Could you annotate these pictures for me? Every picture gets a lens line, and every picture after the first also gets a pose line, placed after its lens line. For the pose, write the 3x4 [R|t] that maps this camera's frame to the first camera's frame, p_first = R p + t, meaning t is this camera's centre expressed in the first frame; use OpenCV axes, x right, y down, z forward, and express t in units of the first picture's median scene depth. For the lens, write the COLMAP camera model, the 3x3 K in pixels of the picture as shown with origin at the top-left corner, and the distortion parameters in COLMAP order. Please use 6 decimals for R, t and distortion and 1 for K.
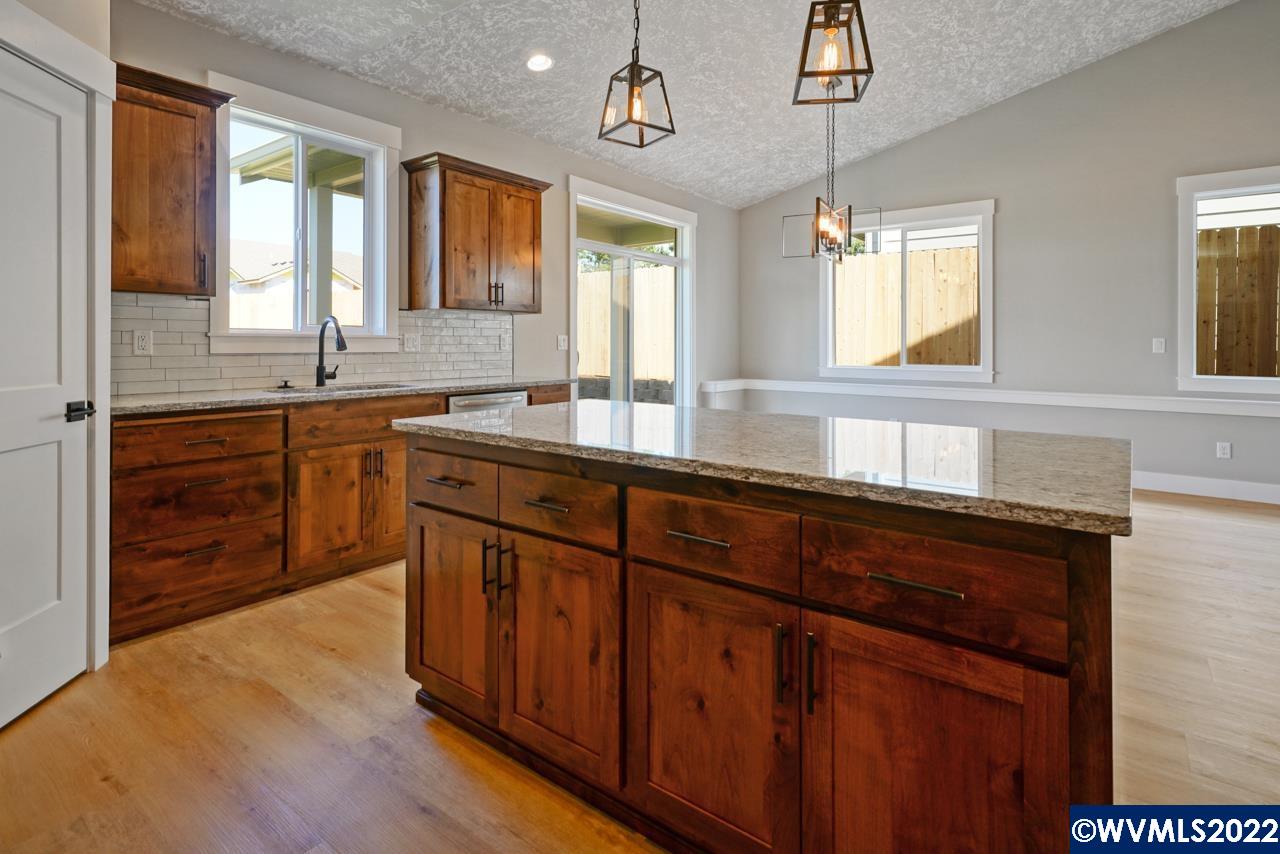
lens RADIAL K [[626.2, 0, 638.7], [0, 626.2, 349.8], [0, 0, 1]] dist [-0.017292, -0.000234]
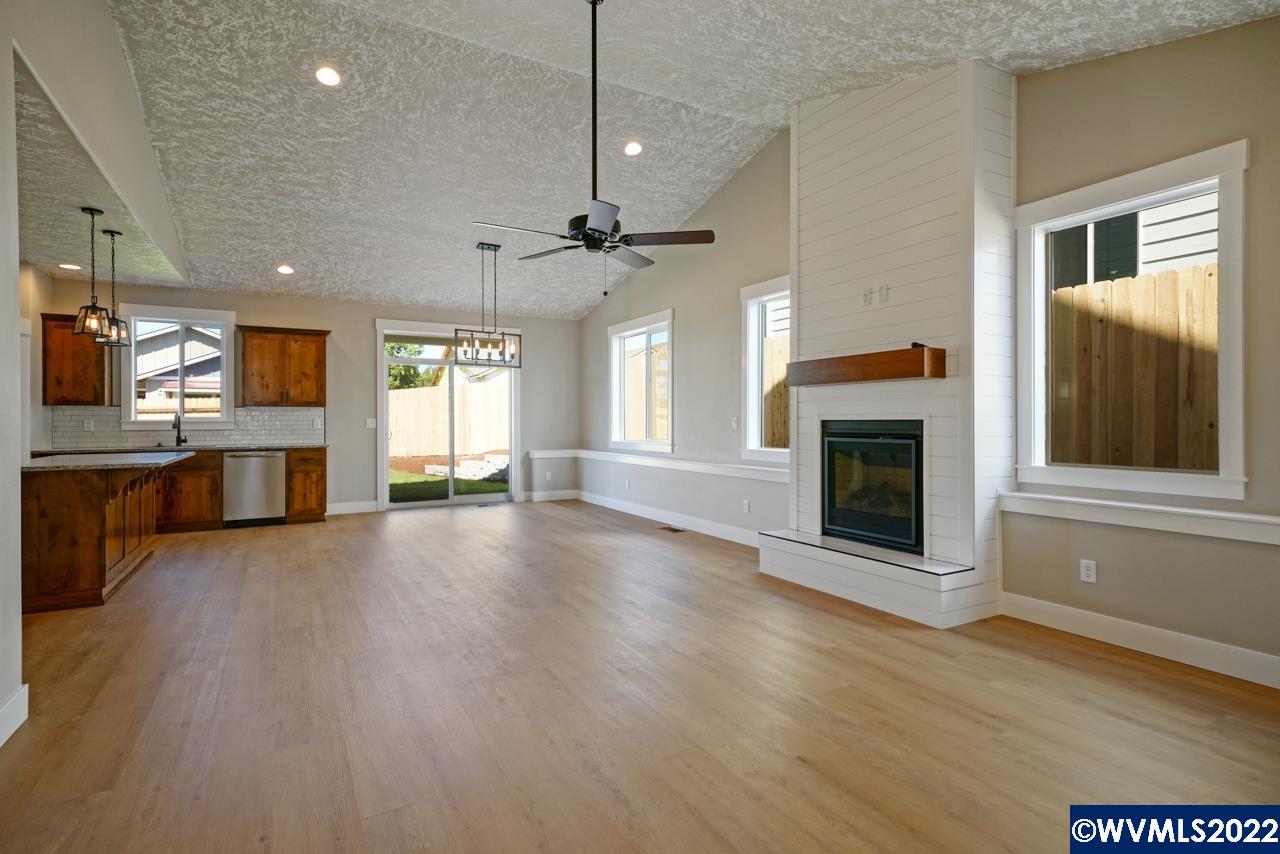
lens RADIAL K [[635.3, 0, 640.0], [0, 635.3, 427.0], [0, 0, 1]] dist [0.022749, -0.000281]
pose [[0.927910, -0.003375, -0.372789, 1.267920], [0.003474, 0.999994, -0.000407, 0.001076], [0.372788, -0.000918, 0.927916, -0.298381]]
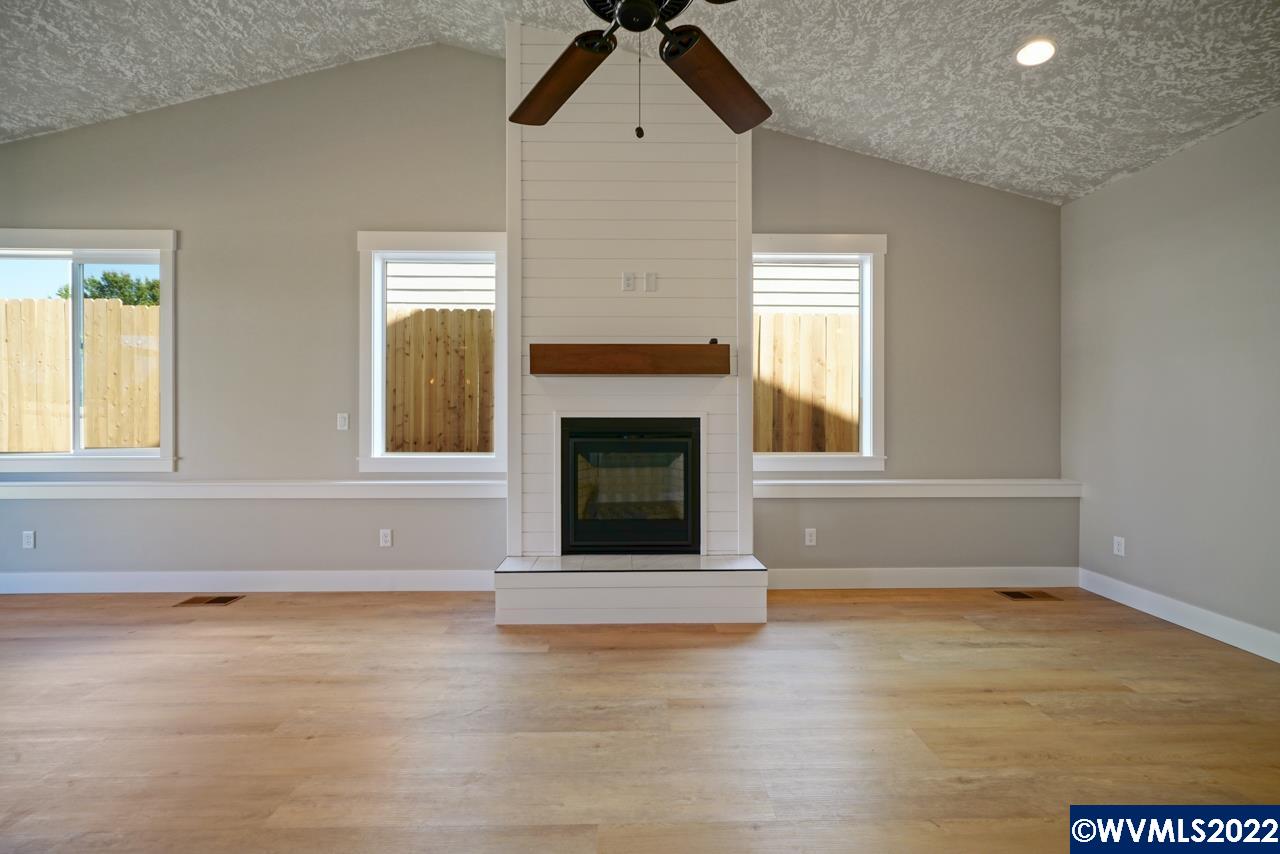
lens RADIAL K [[517.2, 0, 640.0], [0, 517.2, 427.0], [0, 0, 1]] dist [-0.001558, 0.000007]
pose [[0.769162, -0.013904, 0.638902, 0.771555], [0.009954, 0.999903, 0.009777, -0.002779], [-0.638976, -0.001161, 0.769226, 0.182886]]
